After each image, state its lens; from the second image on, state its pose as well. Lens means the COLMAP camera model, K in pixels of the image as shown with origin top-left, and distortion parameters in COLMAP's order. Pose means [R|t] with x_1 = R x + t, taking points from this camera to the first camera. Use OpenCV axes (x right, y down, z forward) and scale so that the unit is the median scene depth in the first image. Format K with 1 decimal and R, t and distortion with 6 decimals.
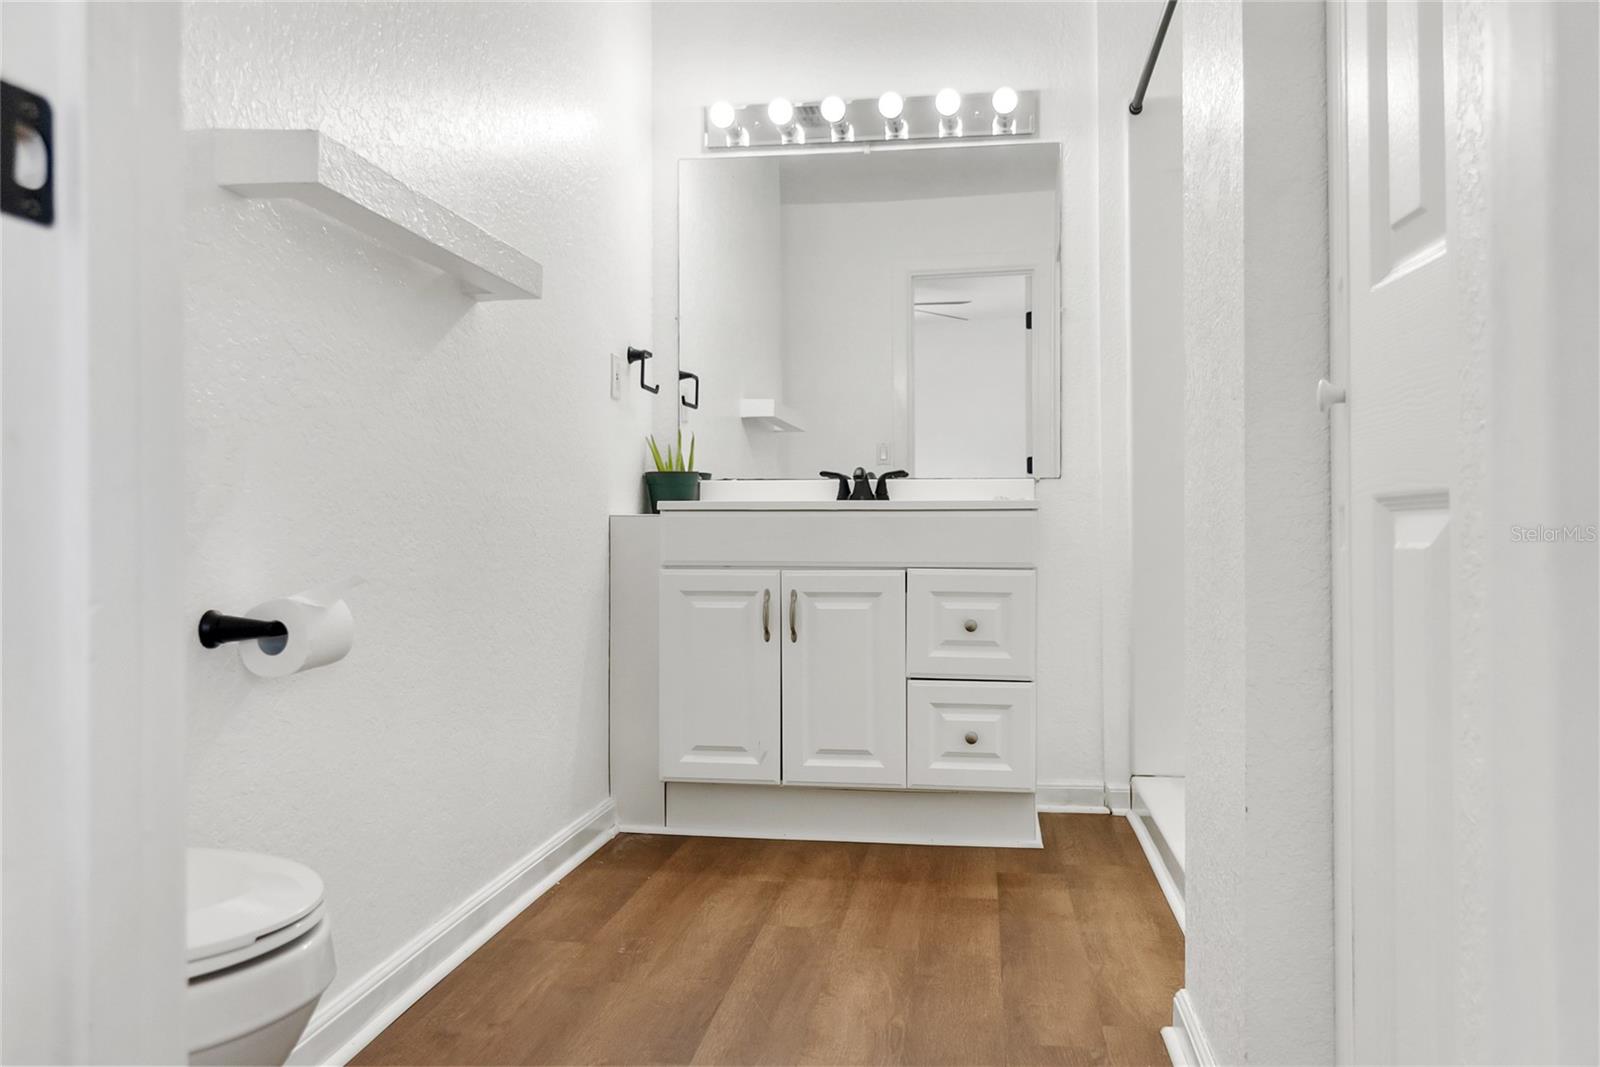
lens RADIAL K [[1254.1, 0, 813.0], [0, 1254.1, 528.1], [0, 0, 1]] dist [0.004493, 0.000369]
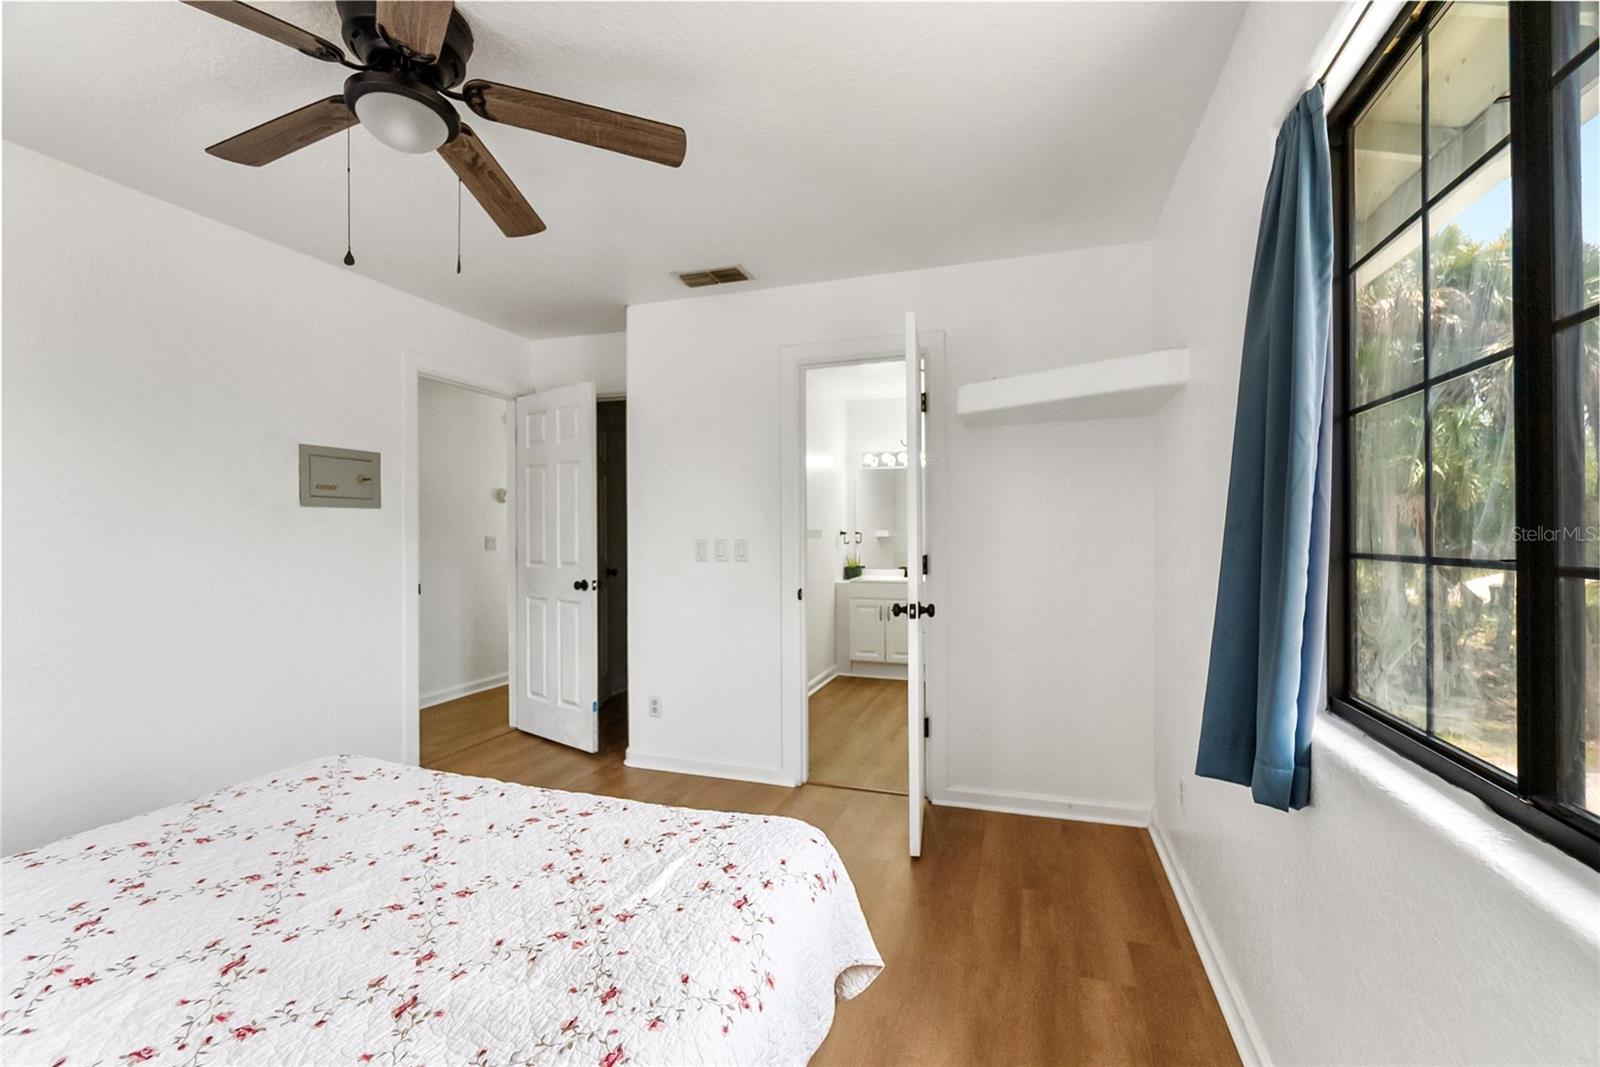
lens RADIAL K [[693.3, 0, 804.3], [0, 693.3, 535.6], [0, 0, 1]] dist [-0.002342, -0.000050]
pose [[0.983474, -0.003585, -0.181014, 0.102174], [0.004145, 0.999988, 0.002715, -0.149225], [0.181002, -0.003420, 0.983477, -0.911648]]
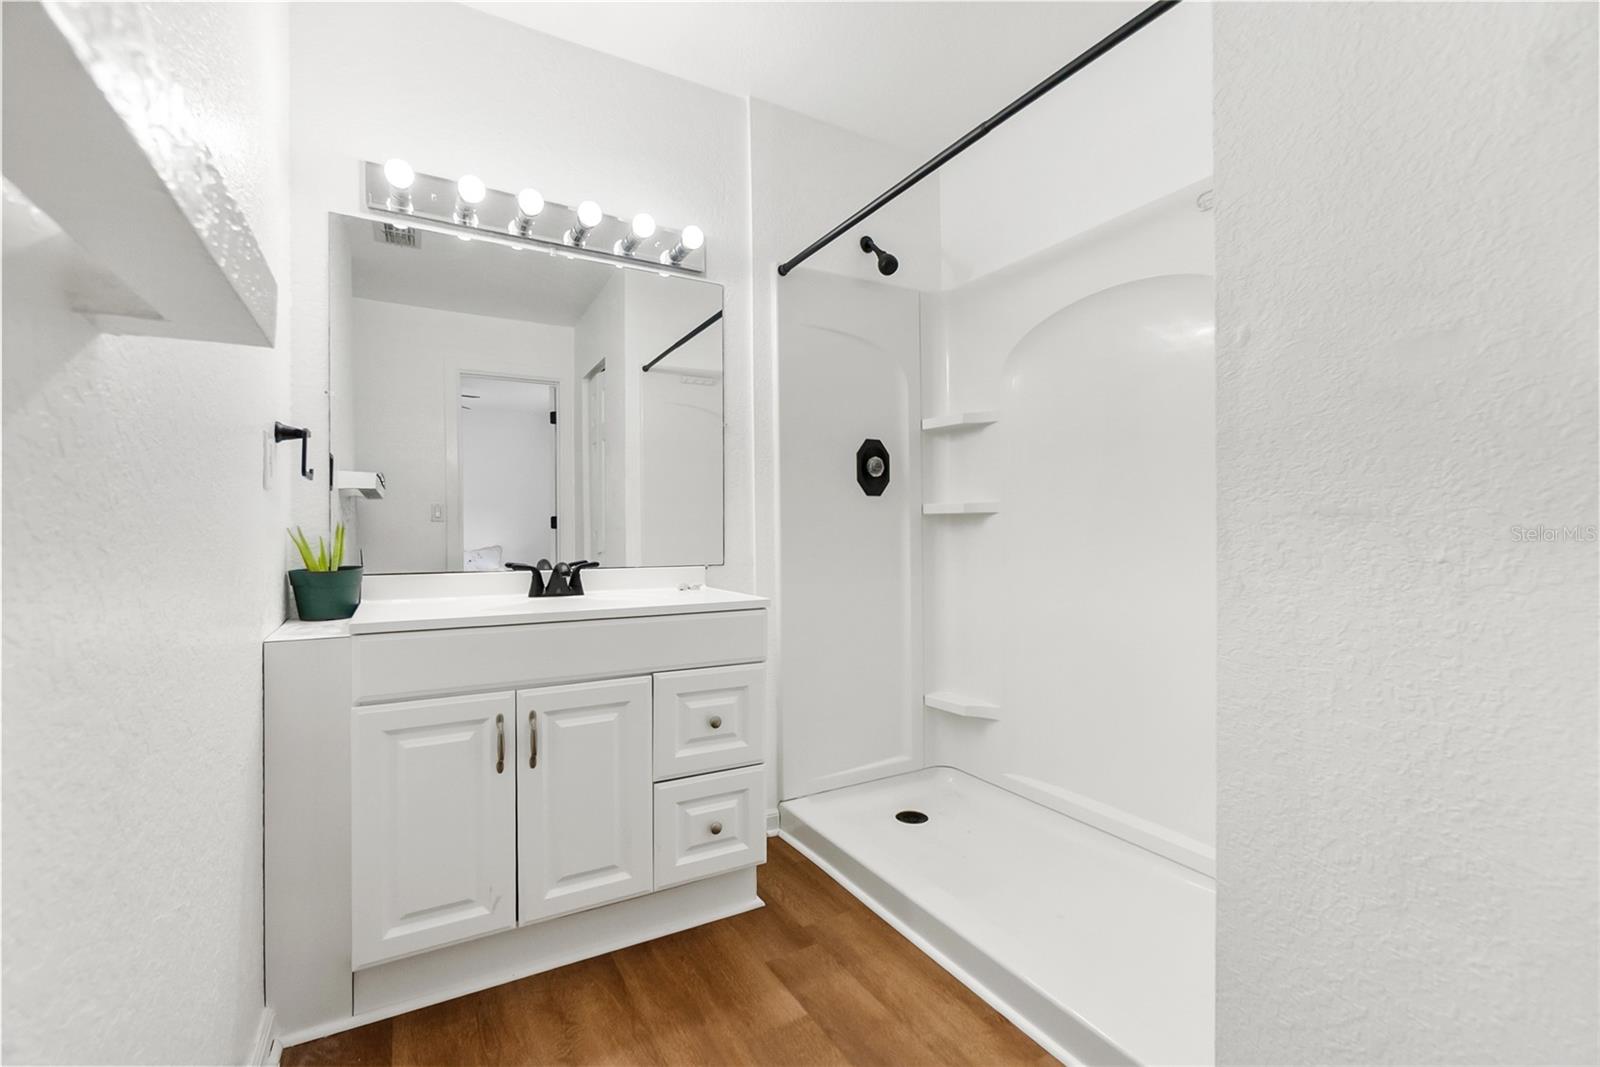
lens RADIAL K [[693.3, 0, 804.3], [0, 693.3, 535.6], [0, 0, 1]] dist [-0.002342, -0.000050]
pose [[0.786840, -0.005726, 0.617130, -0.168940], [0.002849, 0.999980, 0.005646, -0.079658], [-0.617150, -0.002684, 0.786841, 0.482573]]
